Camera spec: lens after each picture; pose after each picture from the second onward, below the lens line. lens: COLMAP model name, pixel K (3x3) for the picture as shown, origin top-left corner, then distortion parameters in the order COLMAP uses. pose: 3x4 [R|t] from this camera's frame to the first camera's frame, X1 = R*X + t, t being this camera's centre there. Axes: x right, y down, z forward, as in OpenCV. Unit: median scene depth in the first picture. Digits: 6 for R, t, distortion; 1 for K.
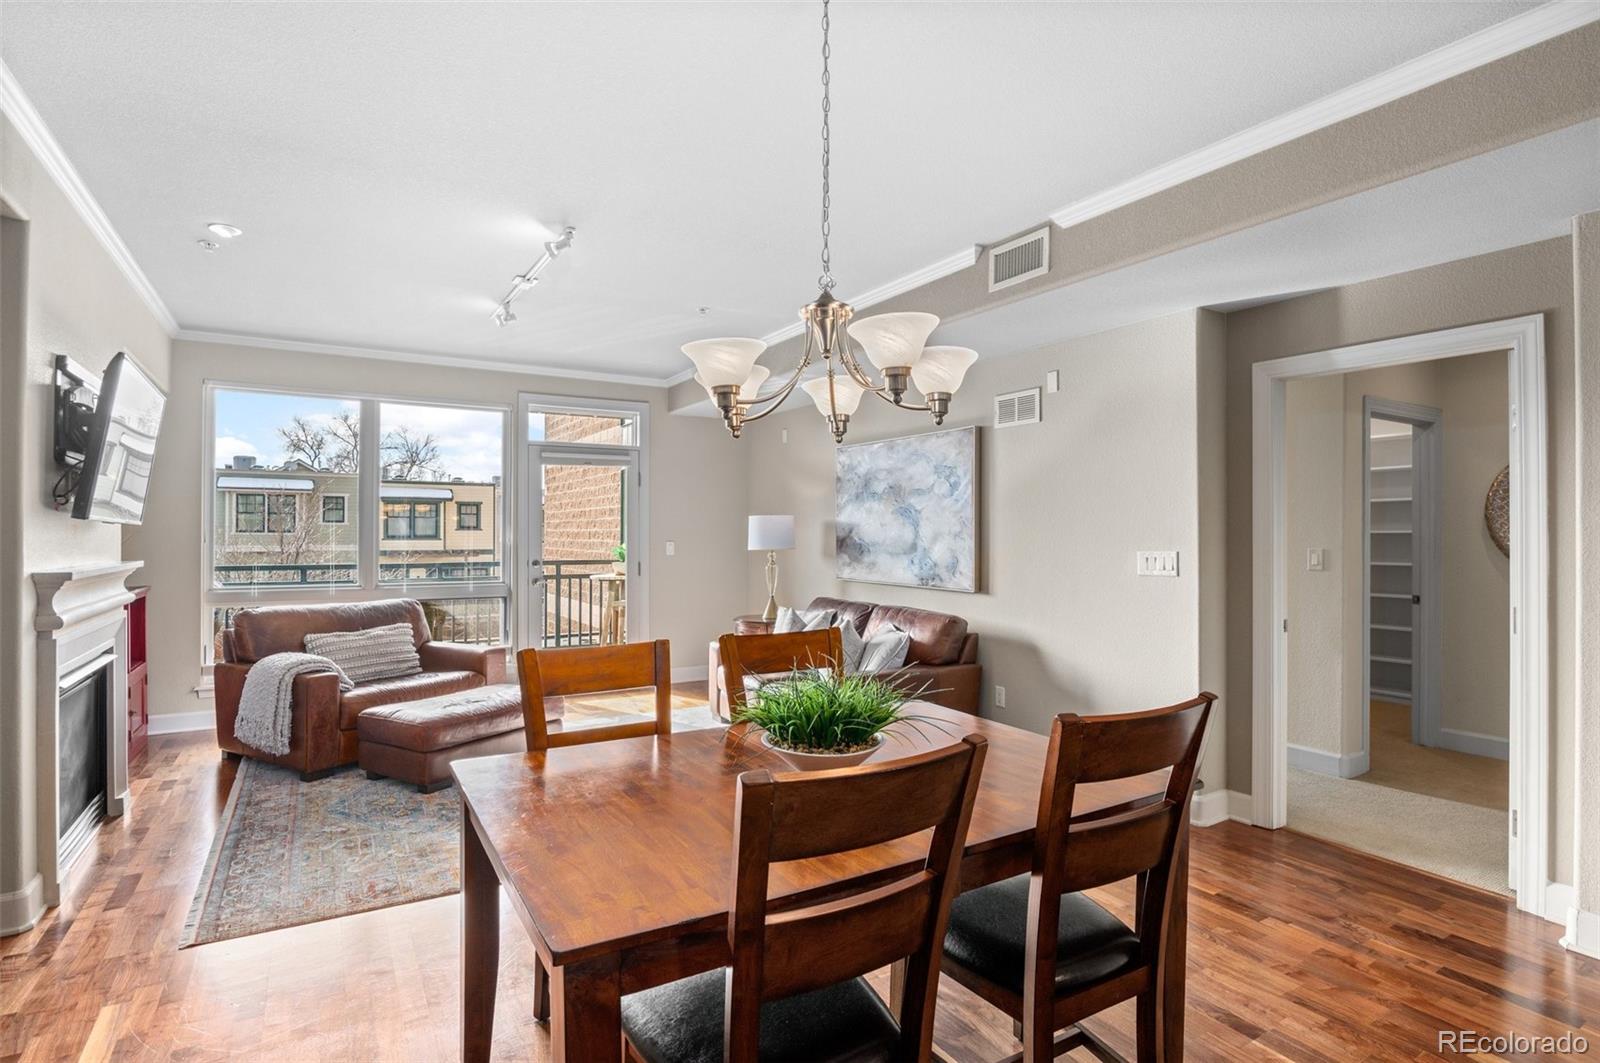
lens RADIAL K [[790.8, 0, 800.0], [0, 790.8, 531.5], [0, 0, 1]] dist [-0.021789, -0.000199]
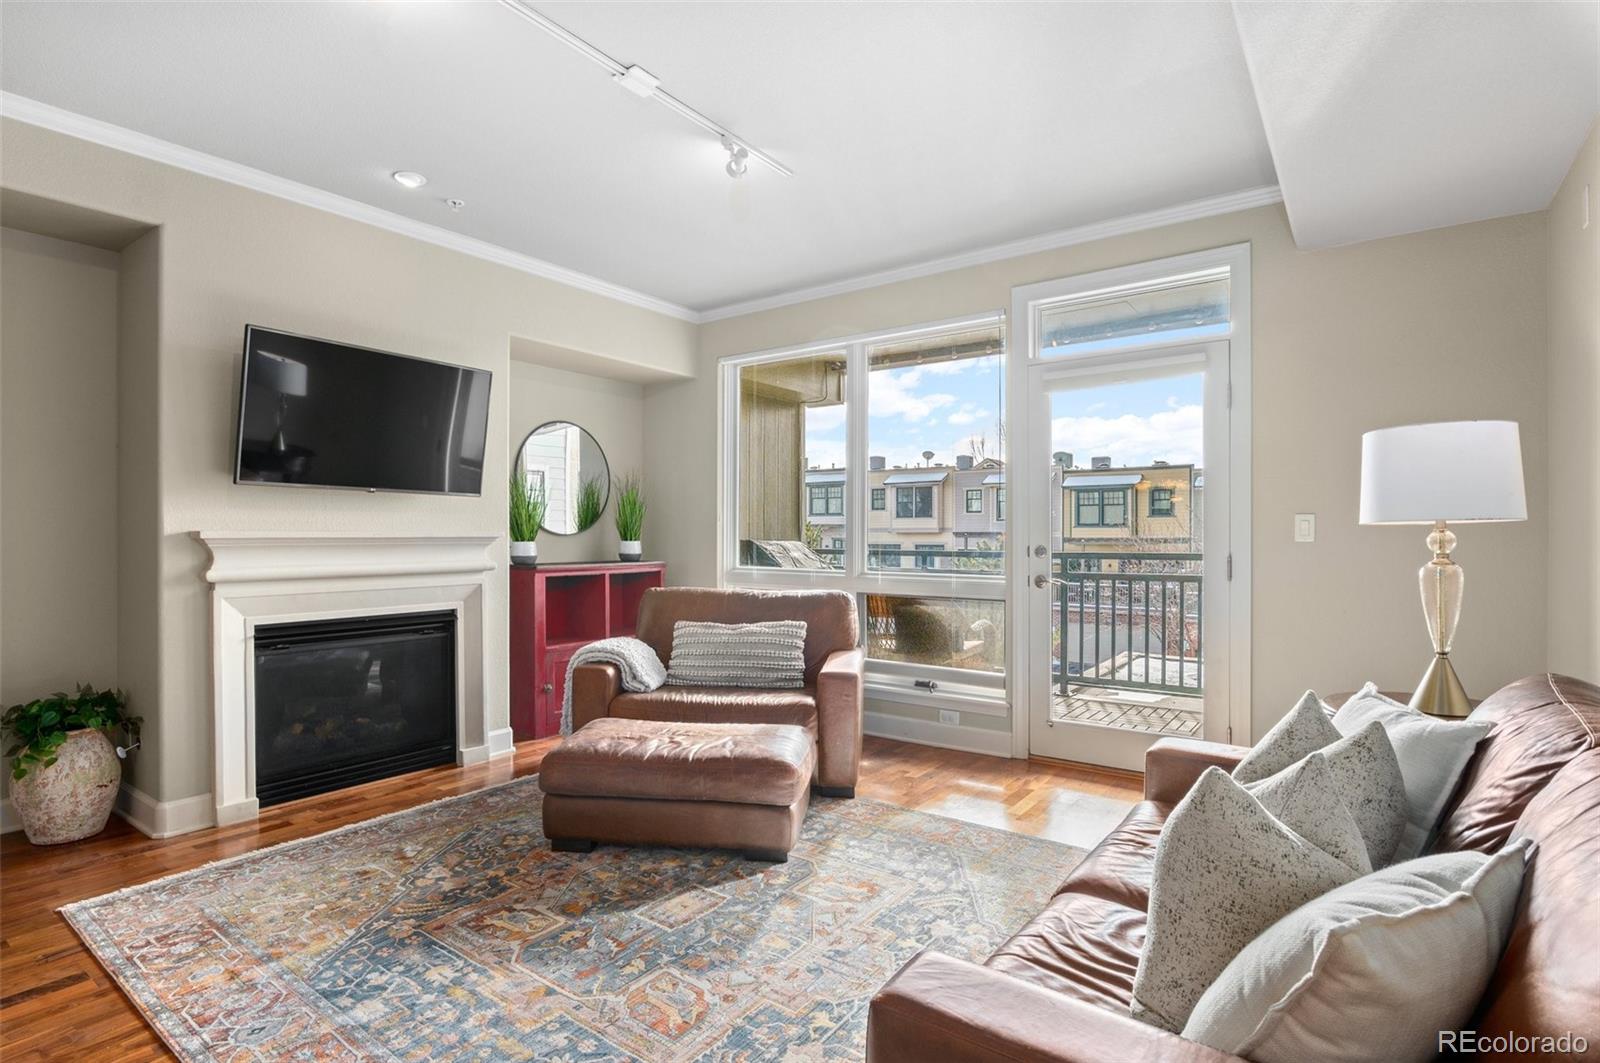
lens RADIAL K [[793.2, 0, 791.1], [0, 793.2, 538.3], [0, 0, 1]] dist [-0.005255, -0.000902]
pose [[0.370777, 0.002887, -0.928717, 0.233931], [0.003688, 0.999983, 0.004581, 0.032482], [0.928715, -0.005124, 0.370760, 0.749466]]
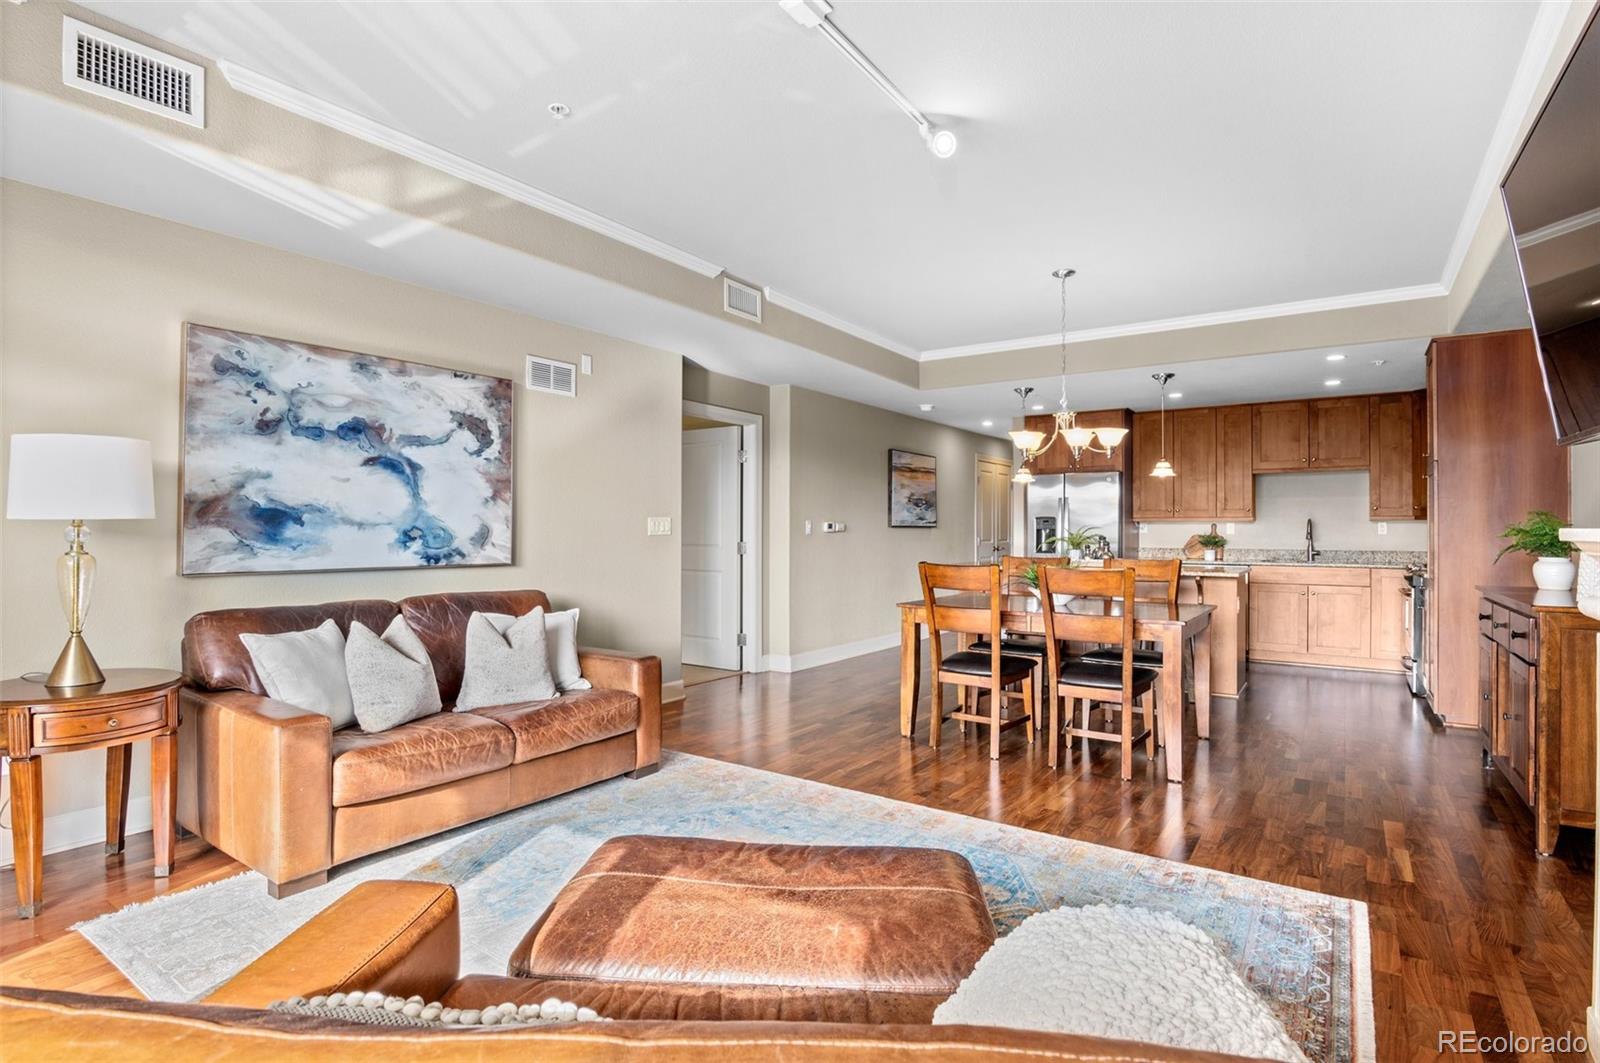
lens RADIAL K [[800.8, 0, 797.1], [0, 800.8, 520.4], [0, 0, 1]] dist [-0.017281, -0.001331]
pose [[-0.407509, 0.004306, 0.913191, -0.718783], [-0.008189, 0.999931, -0.008369, 0.030695], [-0.913165, -0.010888, -0.407446, 1.042197]]
